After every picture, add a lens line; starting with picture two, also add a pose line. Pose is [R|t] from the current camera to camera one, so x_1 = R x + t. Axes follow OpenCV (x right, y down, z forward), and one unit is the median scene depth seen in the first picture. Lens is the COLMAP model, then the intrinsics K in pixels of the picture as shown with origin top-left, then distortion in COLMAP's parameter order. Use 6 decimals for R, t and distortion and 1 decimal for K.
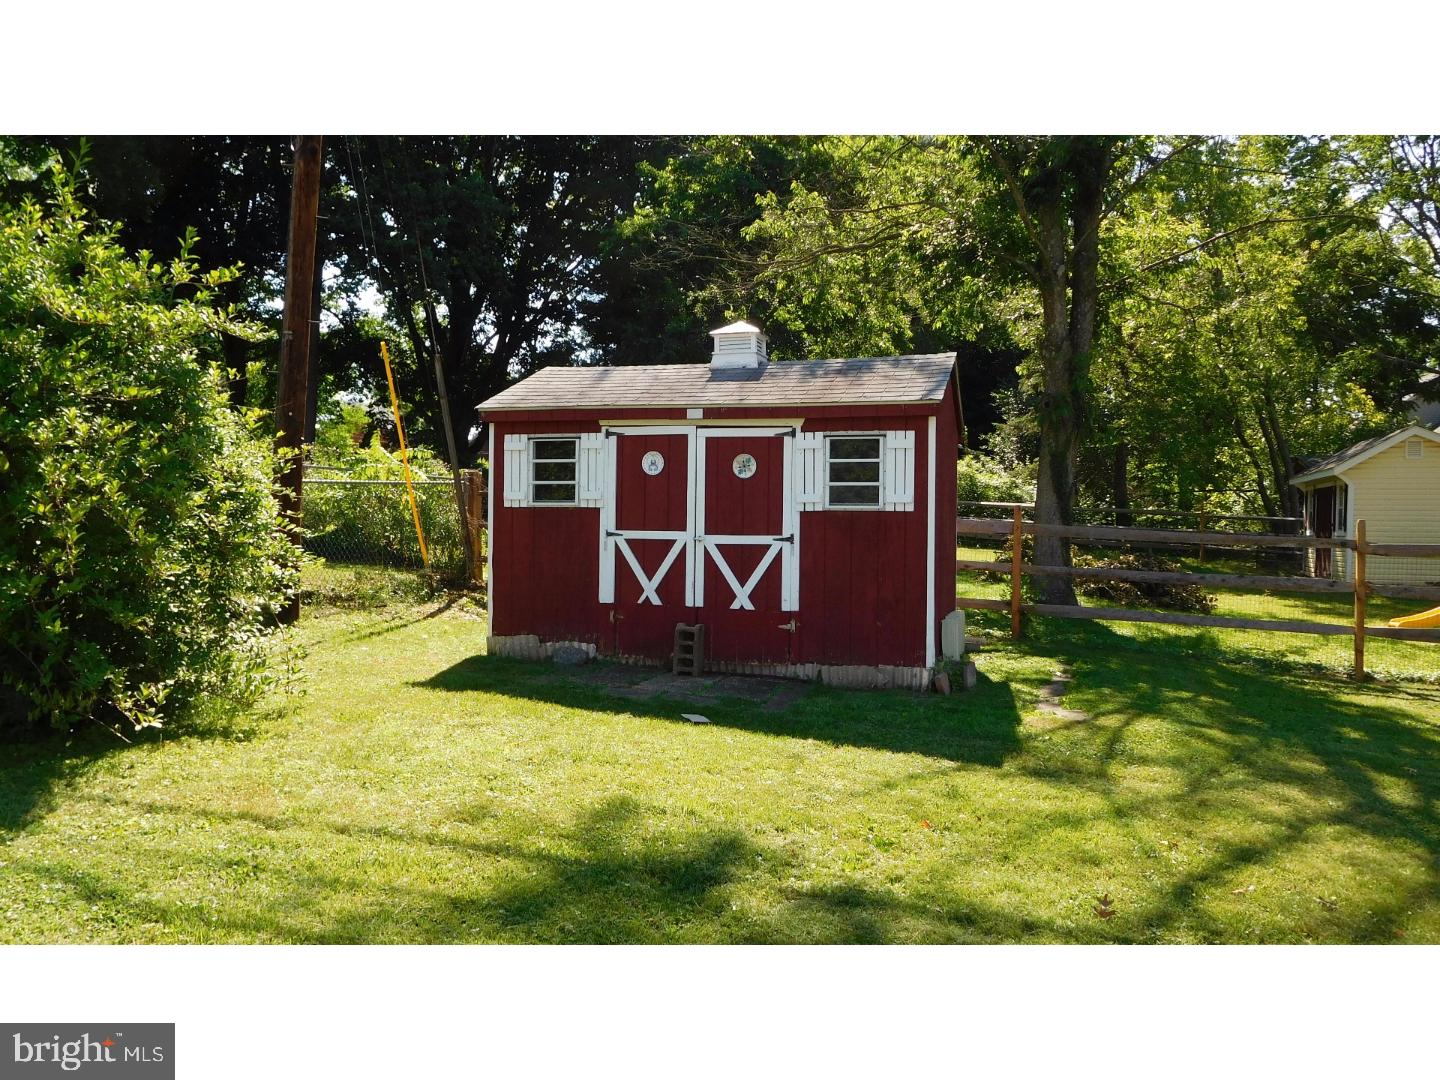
lens RADIAL K [[1051.4, 0, 720.0], [0, 1051.4, 540.0], [0, 0, 1]] dist [-0.037696, -0.000762]
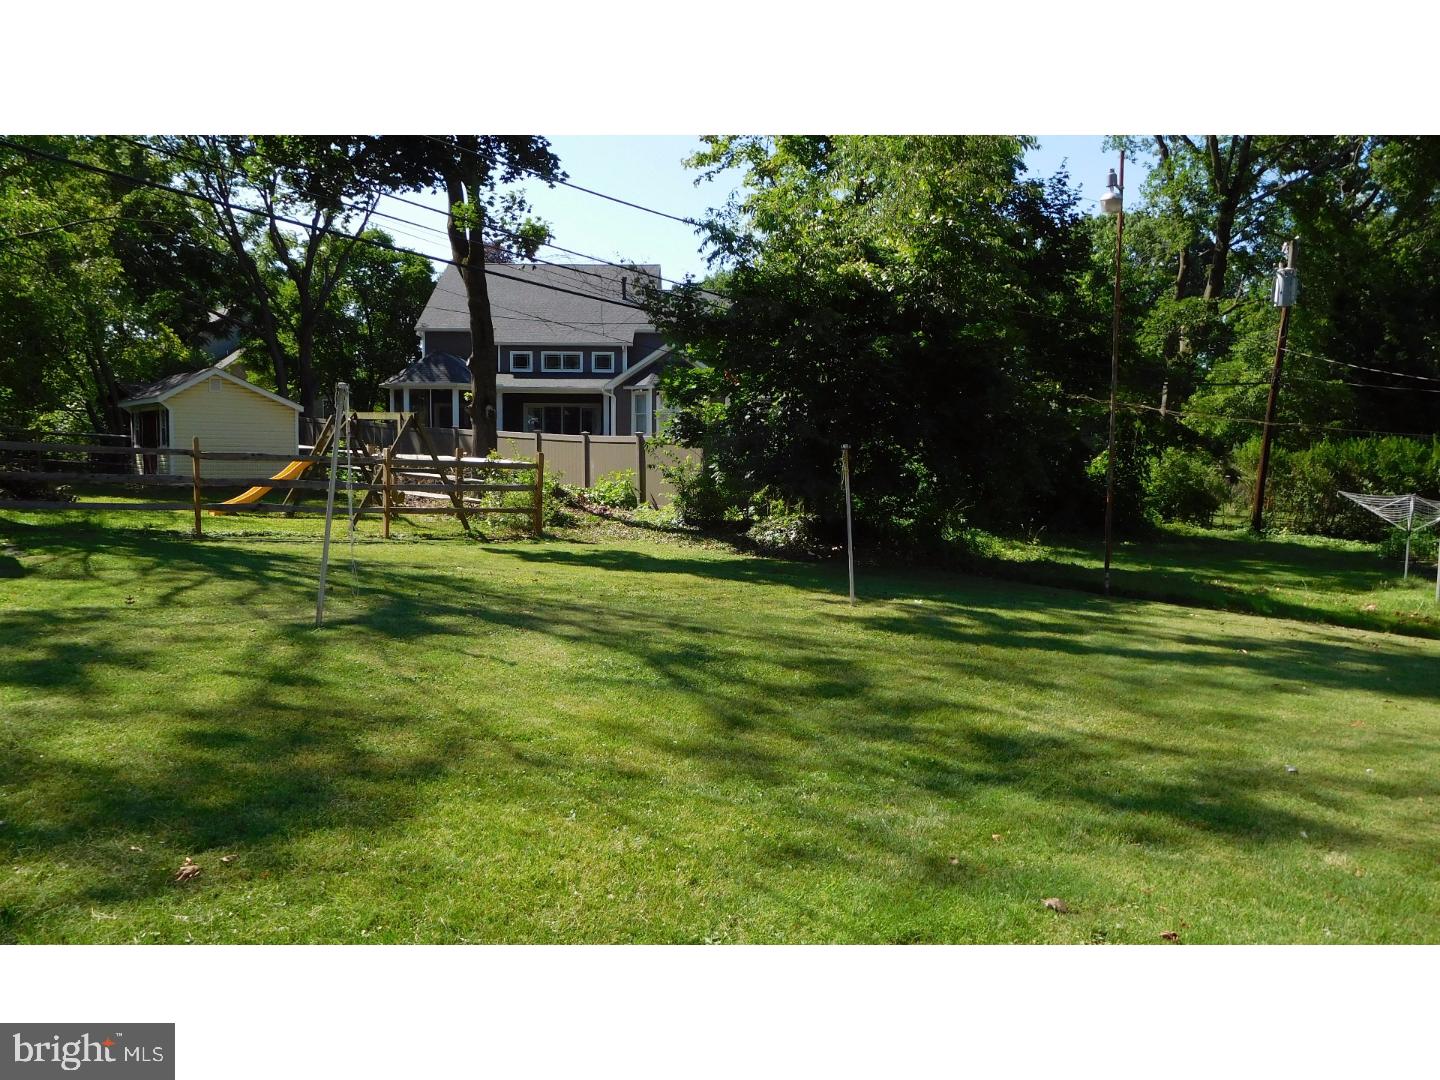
lens RADIAL K [[1051.4, 0, 720.0], [0, 1051.4, 540.0], [0, 0, 1]] dist [-0.037696, -0.000762]
pose [[0.491685, -0.077054, 0.867357, -0.190549], [-0.000472, 0.996053, 0.088755, -0.002244], [-0.870773, -0.044049, 0.489708, -0.241895]]
